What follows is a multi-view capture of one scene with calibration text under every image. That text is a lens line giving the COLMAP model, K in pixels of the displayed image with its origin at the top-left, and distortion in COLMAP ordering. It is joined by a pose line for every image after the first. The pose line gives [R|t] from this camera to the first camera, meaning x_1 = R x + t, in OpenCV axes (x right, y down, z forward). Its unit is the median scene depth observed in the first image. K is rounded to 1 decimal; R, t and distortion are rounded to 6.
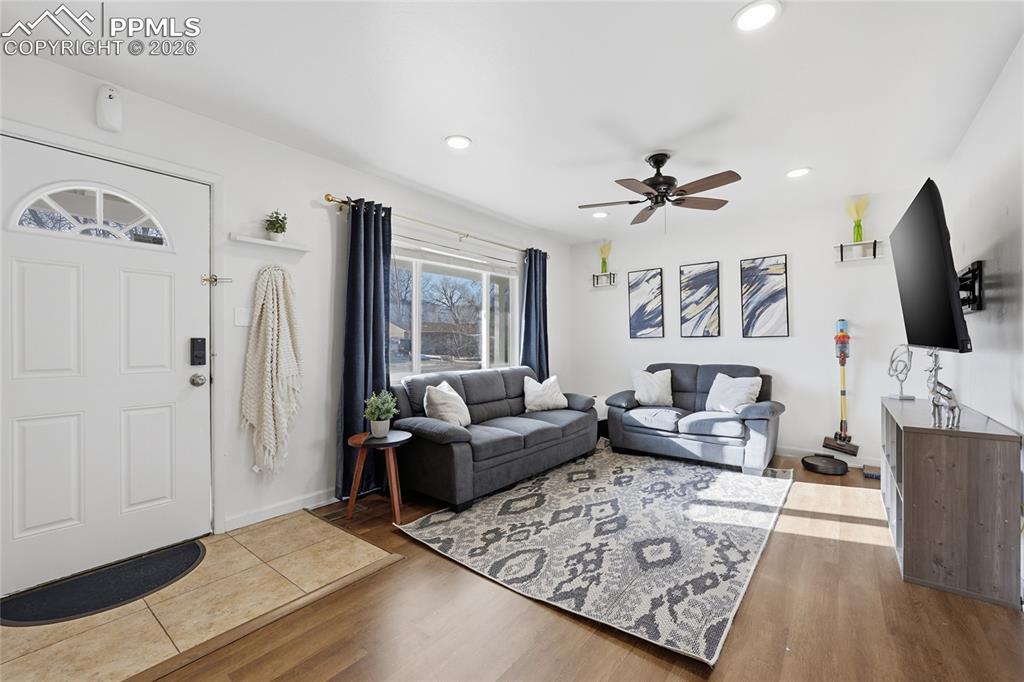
lens RADIAL K [[427.0, 0, 518.4], [0, 427.0, 349.6], [0, 0, 1]] dist [0.000326, -0.000212]
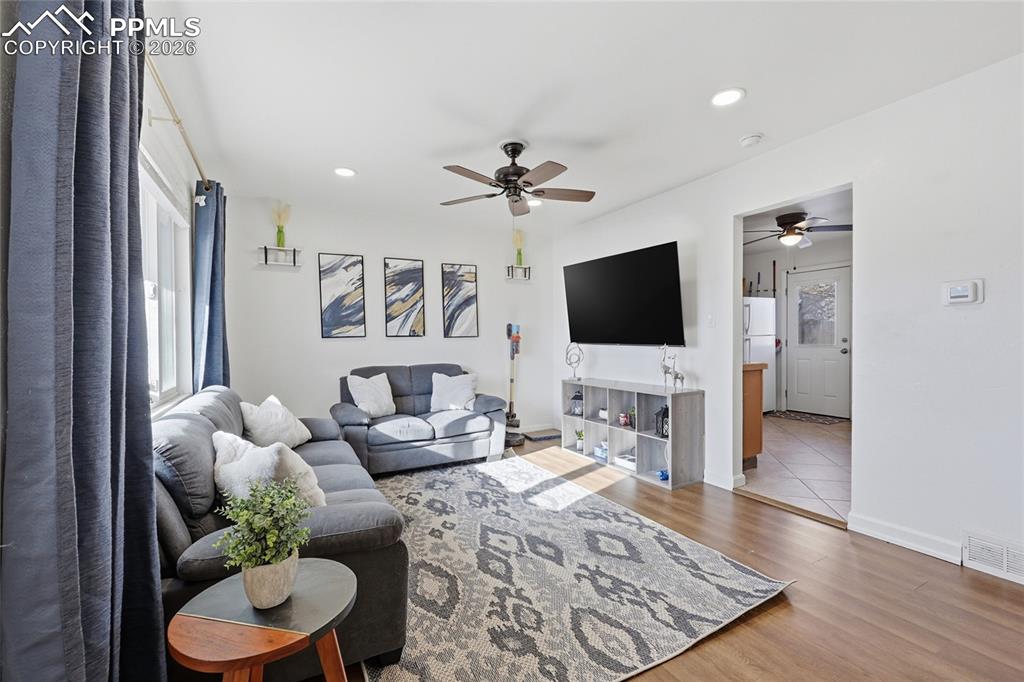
lens RADIAL K [[427.0, 0, 518.4], [0, 427.0, 349.6], [0, 0, 1]] dist [0.000326, -0.000212]
pose [[0.398941, -0.021420, 0.916726, -0.465947], [0.022471, 0.999655, 0.013579, -0.010887], [-0.916701, 0.015182, 0.399285, 0.527450]]
